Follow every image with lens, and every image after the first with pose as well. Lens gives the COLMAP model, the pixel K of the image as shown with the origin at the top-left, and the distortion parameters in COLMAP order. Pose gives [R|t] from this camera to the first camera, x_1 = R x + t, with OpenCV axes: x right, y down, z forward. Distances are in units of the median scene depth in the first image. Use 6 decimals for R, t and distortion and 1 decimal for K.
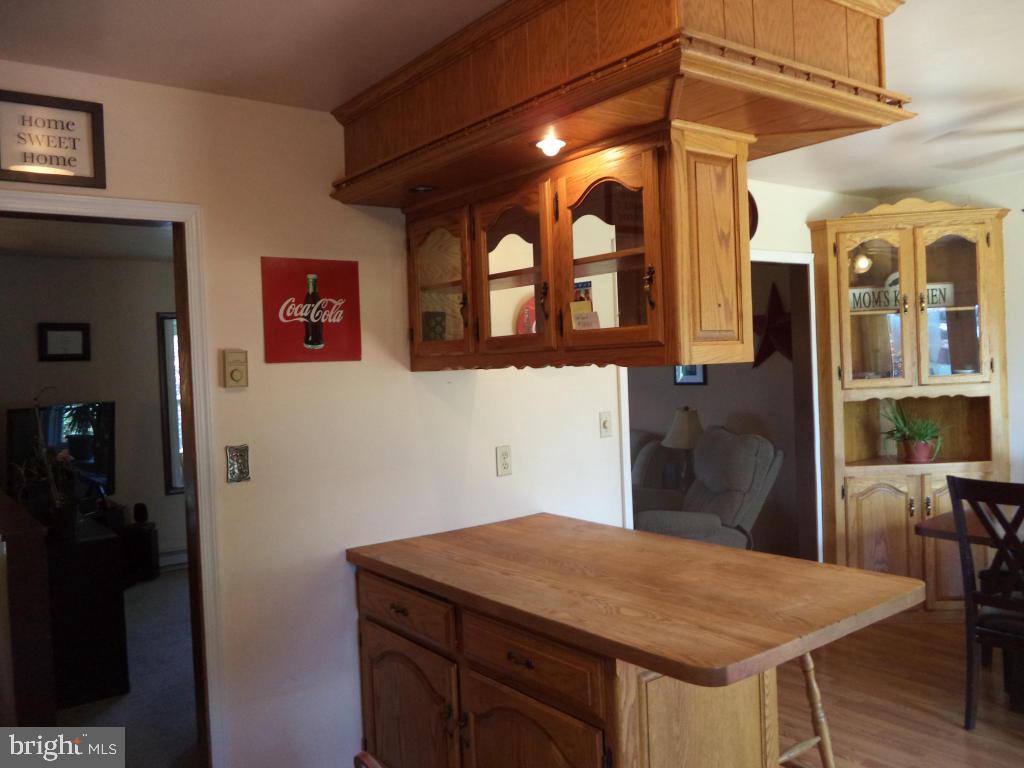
lens RADIAL K [[828.5, 0, 507.7], [0, 828.5, 385.8], [0, 0, 1]] dist [-0.023484, -0.010141]
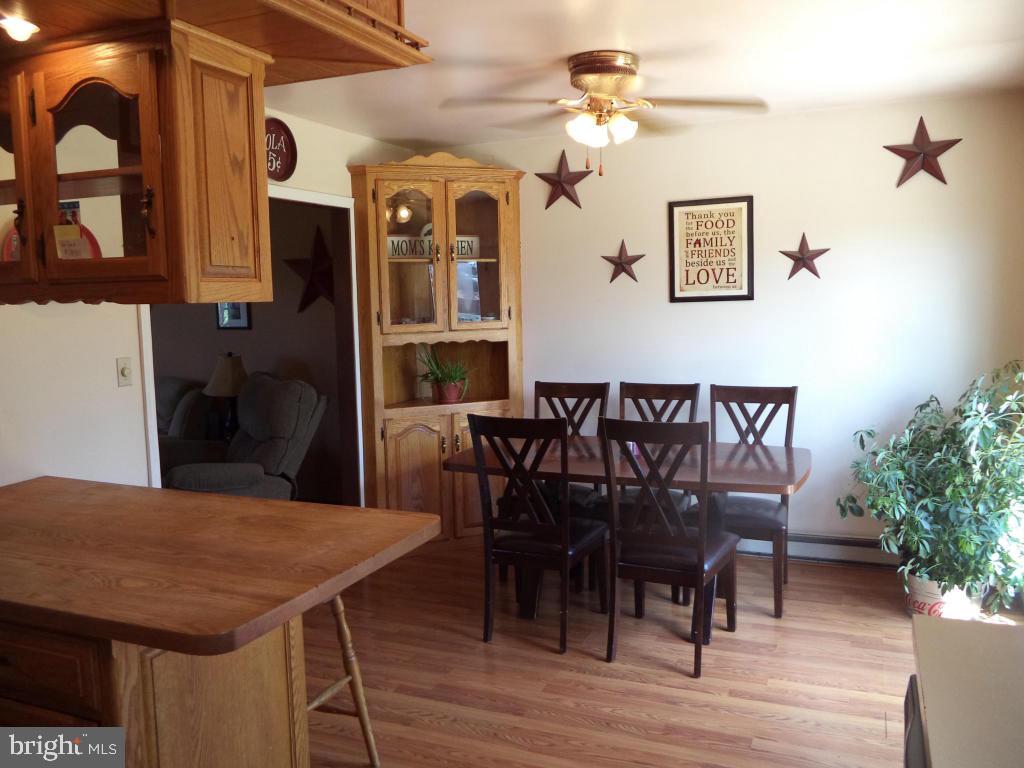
lens RADIAL K [[828.5, 0, 518.6], [0, 828.5, 387.6], [0, 0, 1]] dist [-0.023484, -0.010141]
pose [[0.862922, -0.026349, 0.504649, 0.053673], [-0.007305, 0.997885, 0.064593, 0.004664], [-0.505284, -0.059426, 0.860905, 0.038773]]
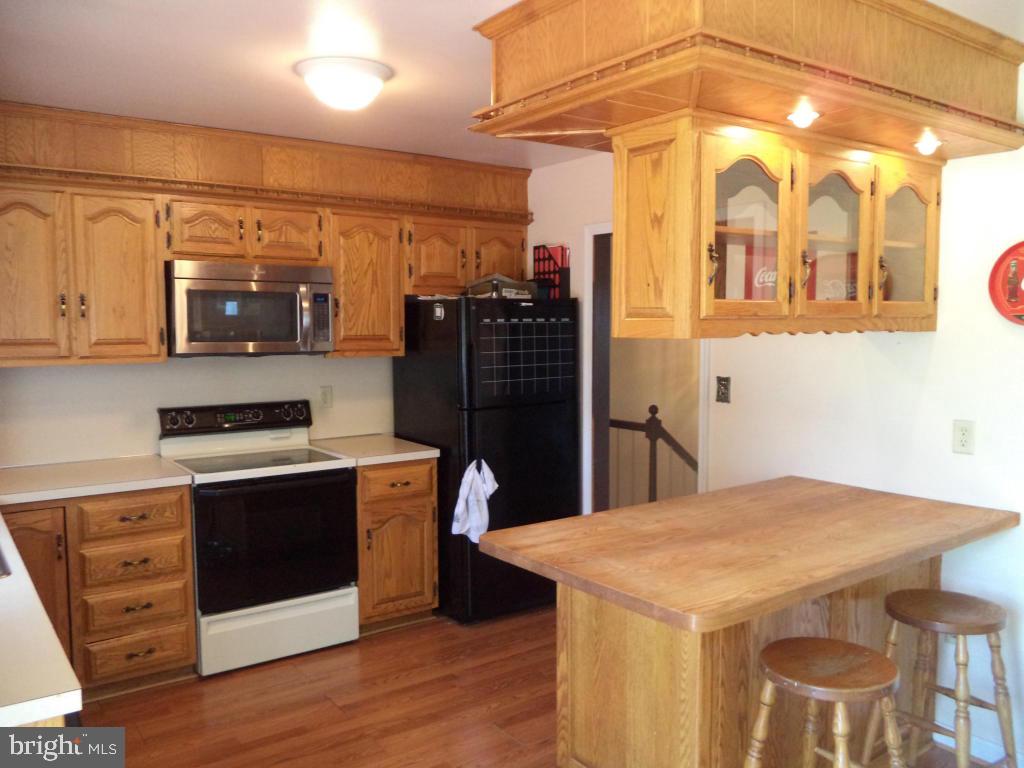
lens RADIAL K [[828.5, 0, 511.4], [0, 828.5, 382.6], [0, 0, 1]] dist [-0.023484, -0.010141]
pose [[-0.024582, 0.114707, -0.993095, 1.126284], [-0.018172, 0.993180, 0.115167, -0.076093], [0.999533, 0.020877, -0.022330, 0.704609]]
